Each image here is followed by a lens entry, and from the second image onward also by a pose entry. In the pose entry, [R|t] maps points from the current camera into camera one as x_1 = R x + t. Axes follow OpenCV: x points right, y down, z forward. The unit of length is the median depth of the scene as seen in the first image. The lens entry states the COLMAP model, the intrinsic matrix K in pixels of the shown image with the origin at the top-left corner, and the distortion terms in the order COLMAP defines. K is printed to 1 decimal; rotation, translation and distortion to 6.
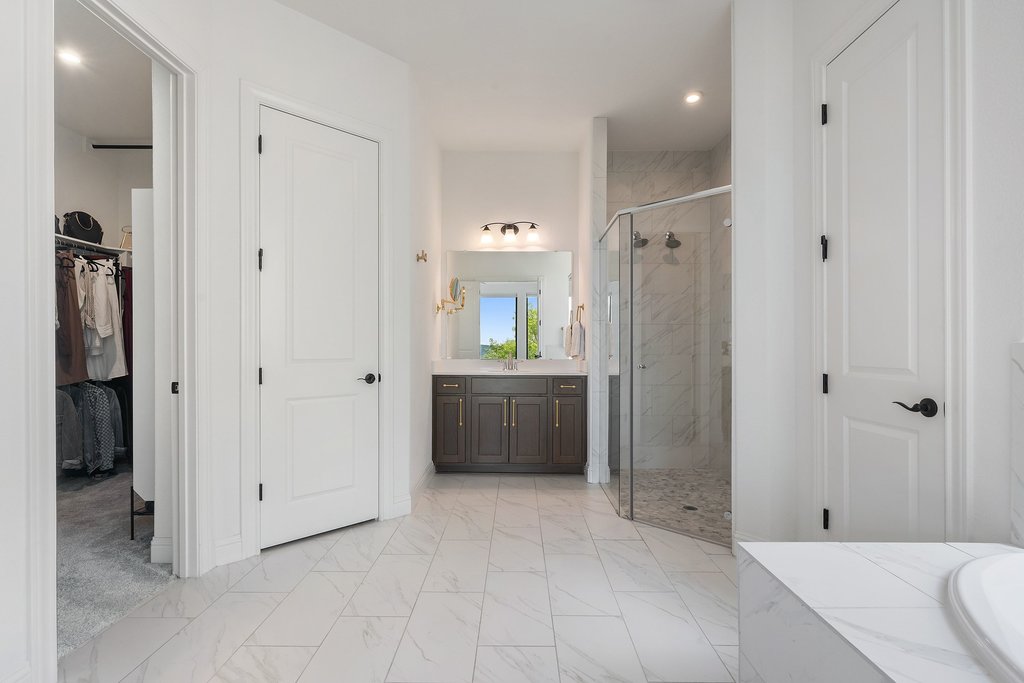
lens RADIAL K [[474.5, 0, 509.1], [0, 474.5, 347.3], [0, 0, 1]] dist [-0.002346, 0.001098]
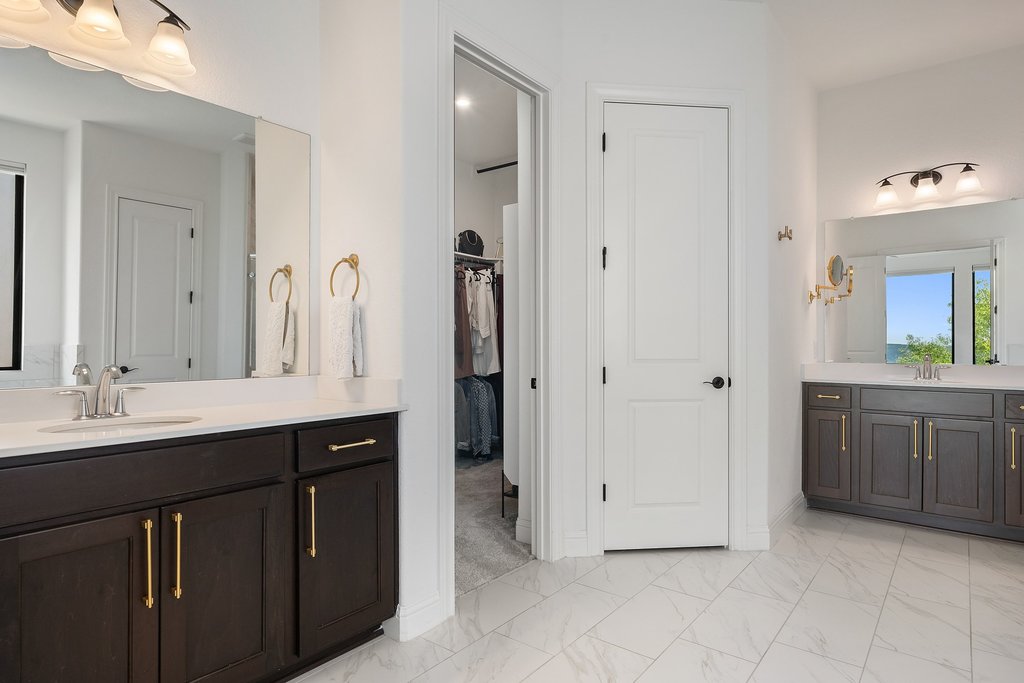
lens RADIAL K [[583.7, 0, 505.4], [0, 583.7, 345.0], [0, 0, 1]] dist [0.000869, 0.002563]
pose [[0.782920, -0.001092, -0.622122, 0.059899], [-0.002059, 0.999988, -0.004346, 0.002436], [0.622119, 0.004684, 0.782909, -0.069200]]
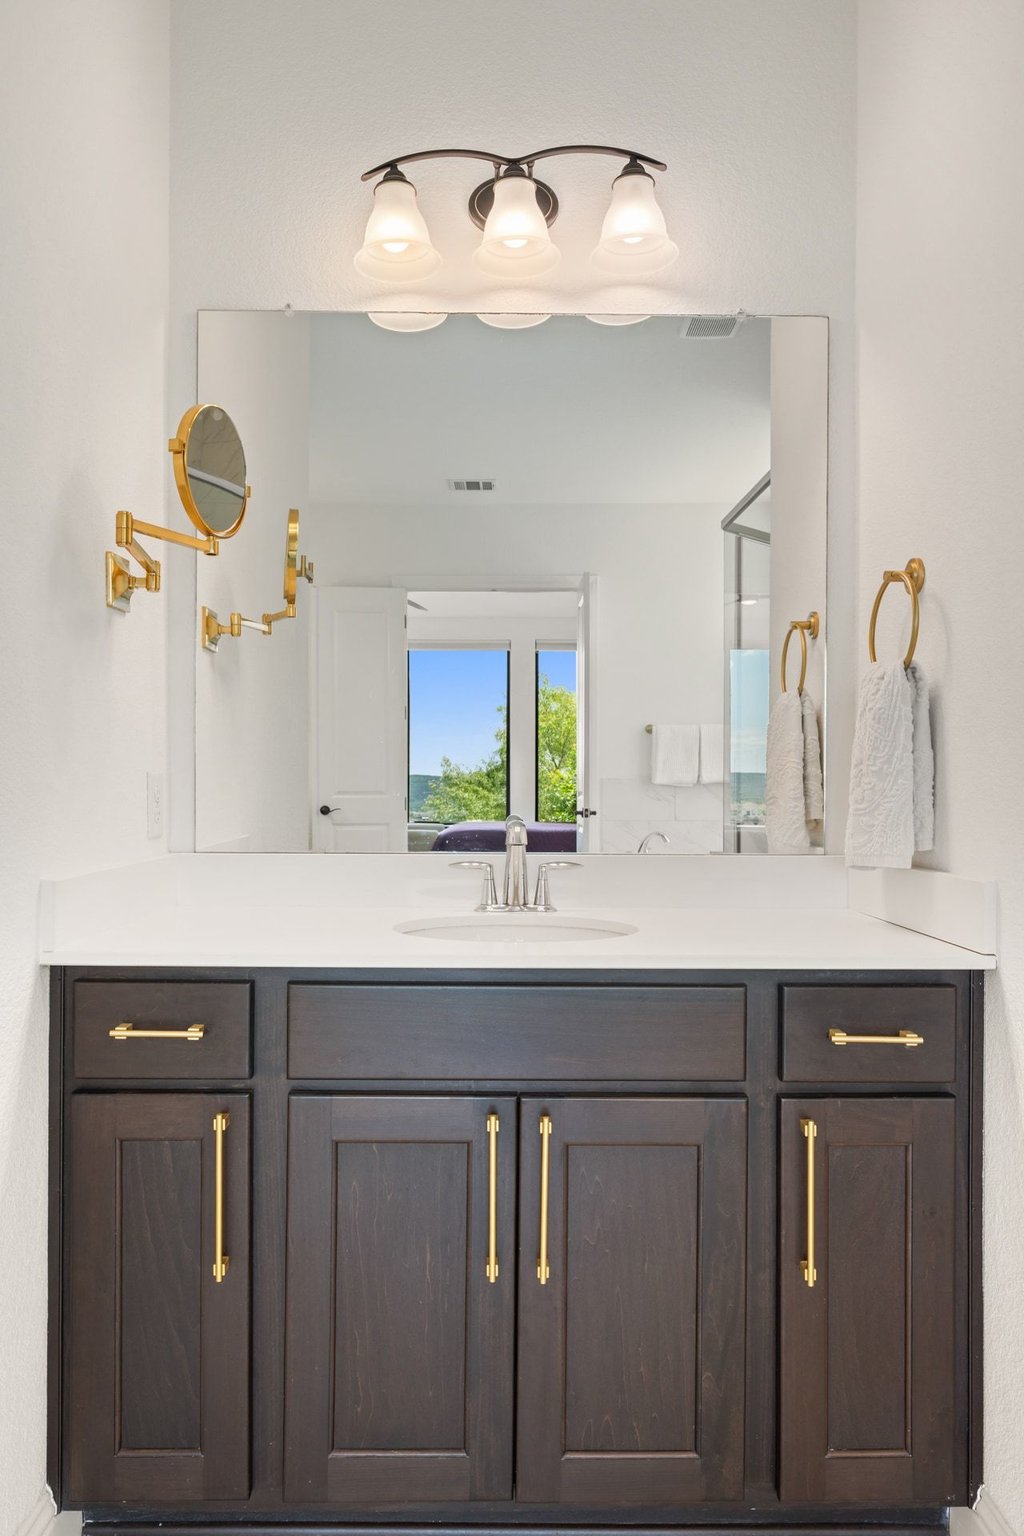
lens RADIAL K [[662.6, 0, 503.6], [0, 662.6, 773.5], [0, 0, 1]] dist [-0.001331, -0.000389]
pose [[0.999385, 0.002971, 0.034944, -0.014285], [-0.002852, 0.999990, -0.003439, -0.009091], [-0.034954, 0.003337, 0.999383, 0.841463]]
